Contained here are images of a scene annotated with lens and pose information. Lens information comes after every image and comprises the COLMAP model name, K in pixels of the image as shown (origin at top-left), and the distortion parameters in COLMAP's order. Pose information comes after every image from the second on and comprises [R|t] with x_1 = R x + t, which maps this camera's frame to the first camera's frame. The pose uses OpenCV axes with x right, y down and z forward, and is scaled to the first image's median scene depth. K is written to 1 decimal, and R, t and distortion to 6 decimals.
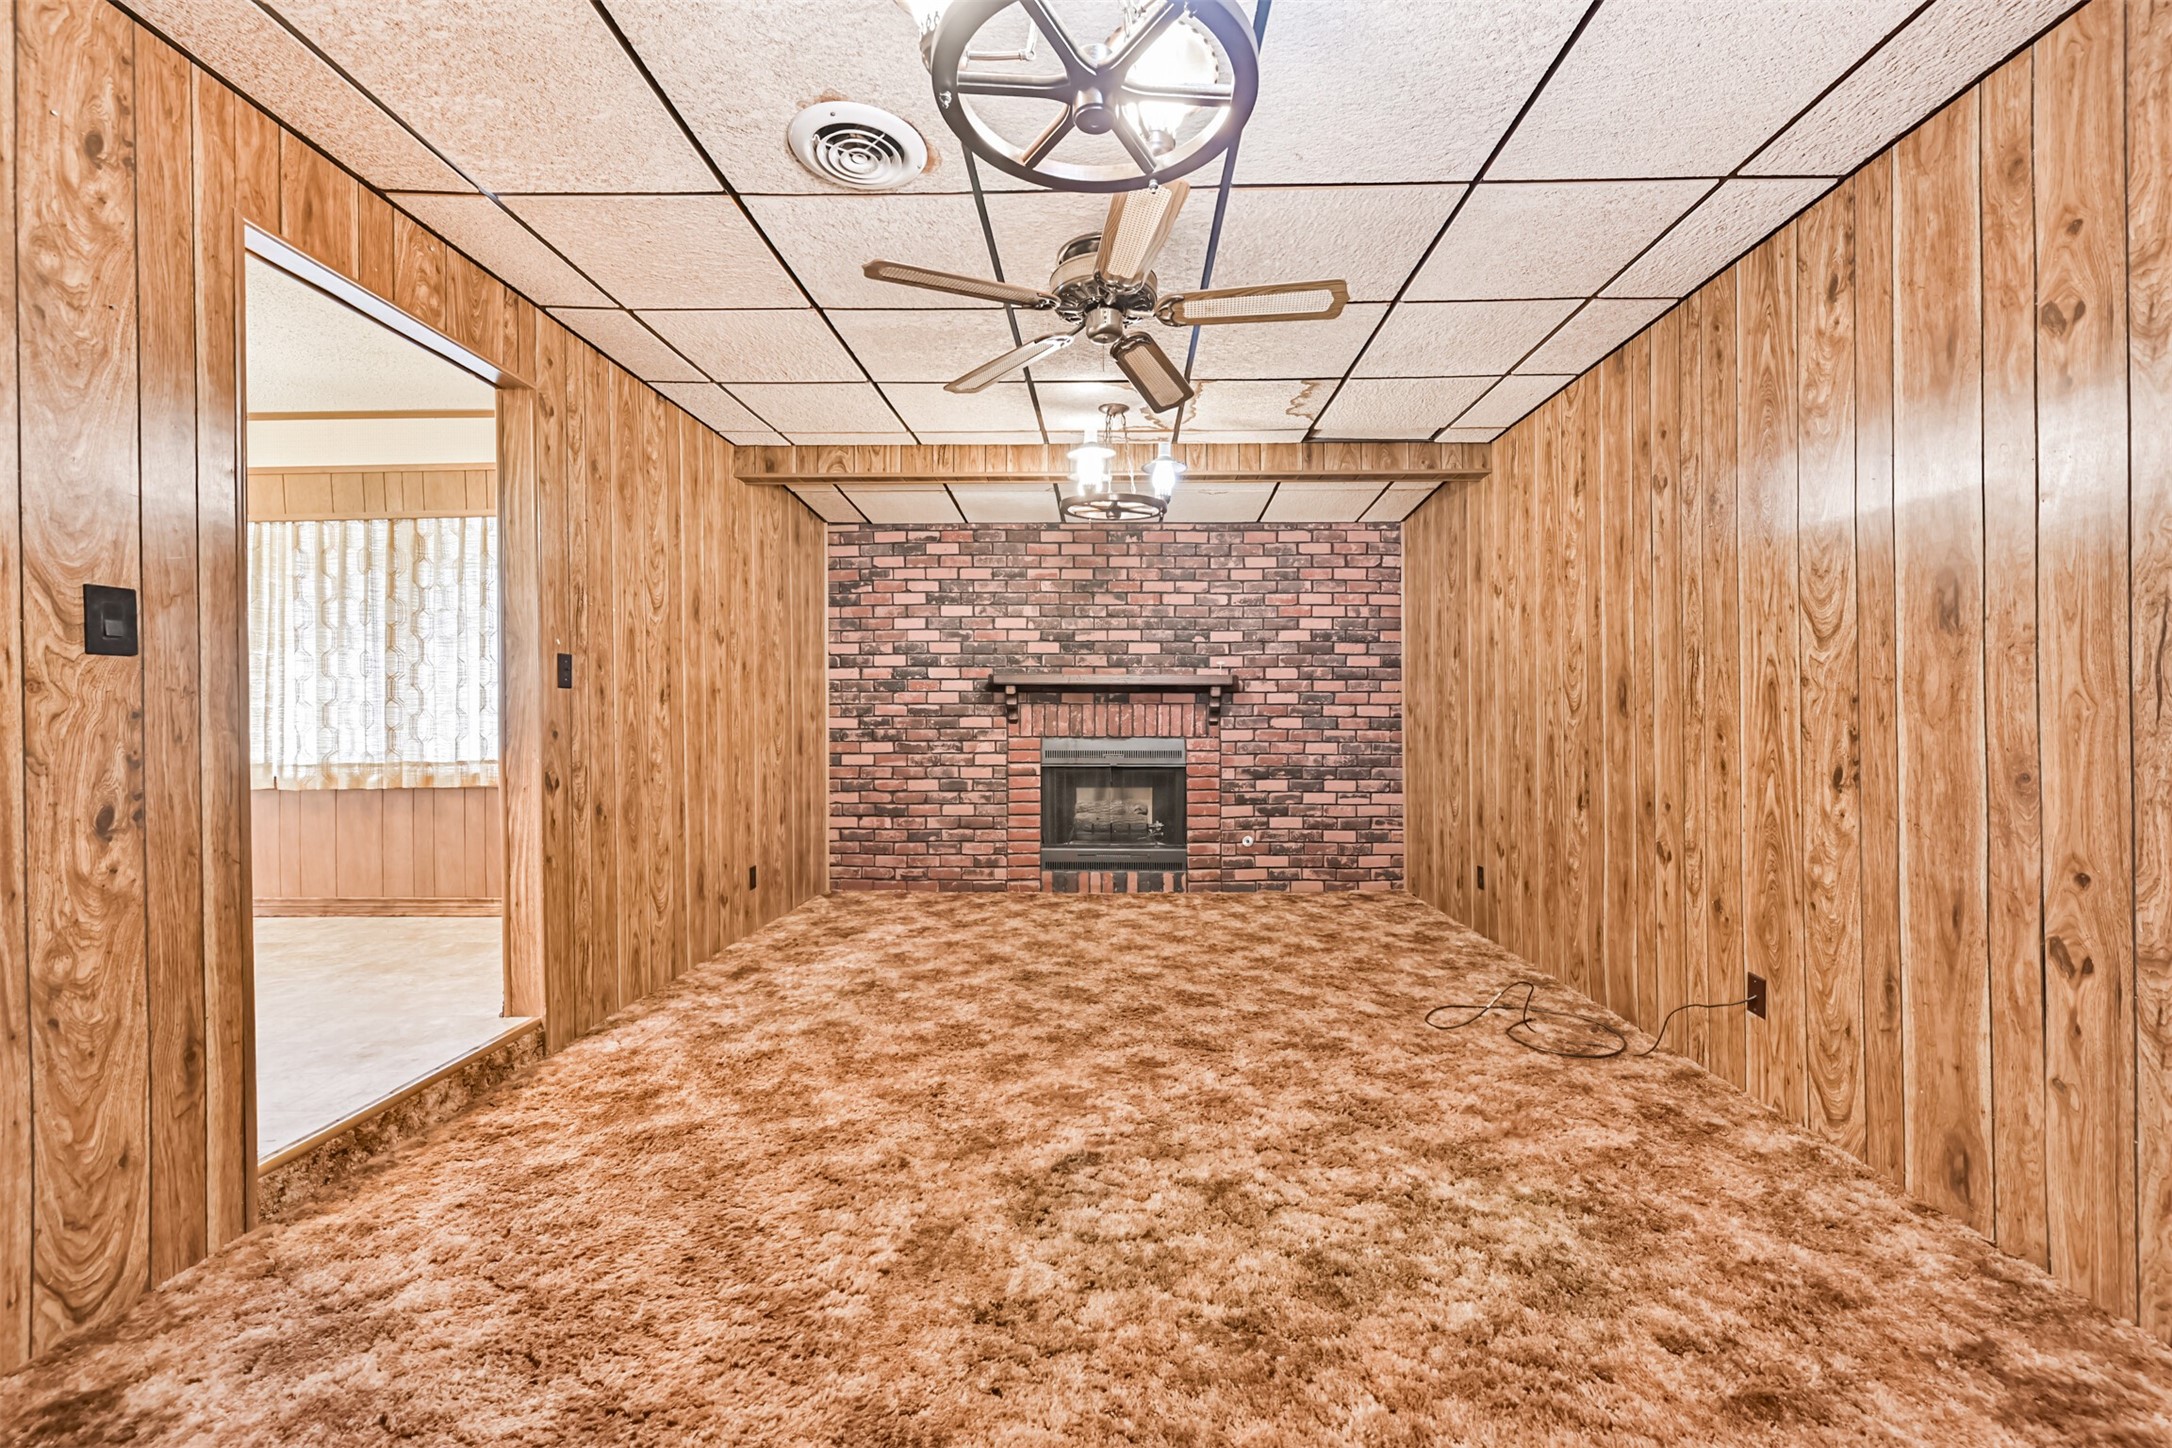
lens RADIAL K [[865.7, 0, 1054.5], [0, 865.7, 722.6], [0, 0, 1]] dist [0.000899, -0.000205]
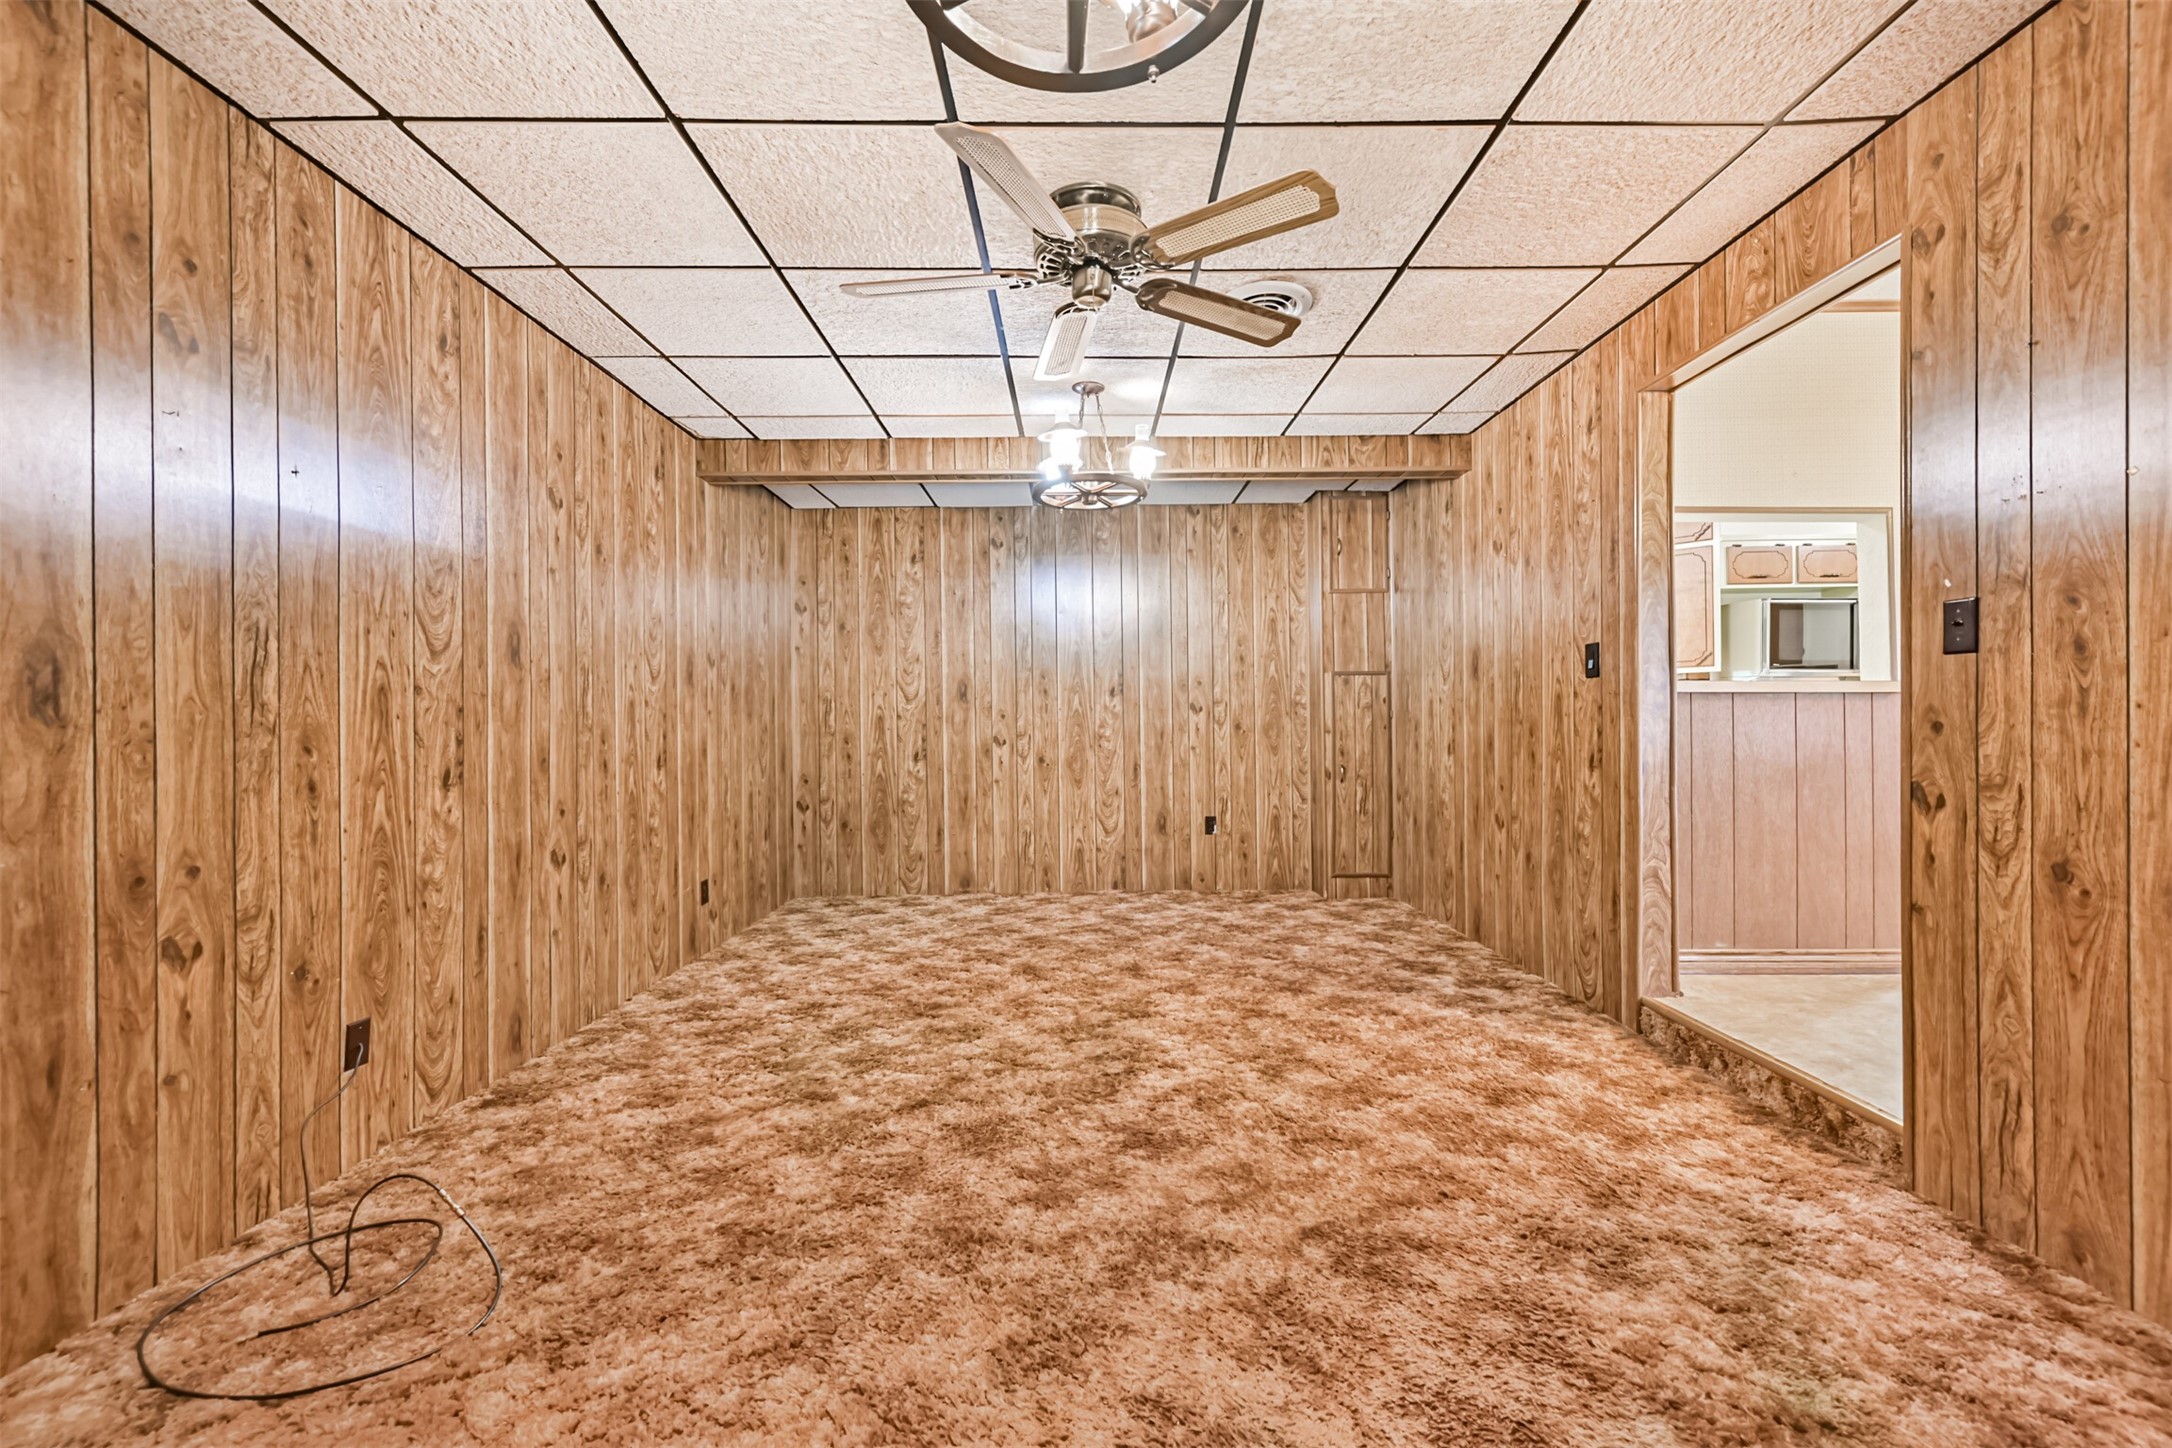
lens RADIAL K [[865.7, 0, 1054.5], [0, 865.7, 722.6], [0, 0, 1]] dist [0.000899, -0.000205]
pose [[-0.999392, 0.014799, -0.031563, 0.136097], [0.014588, 0.999870, 0.006900, -0.004803], [0.031661, 0.006435, -0.999478, 1.952170]]
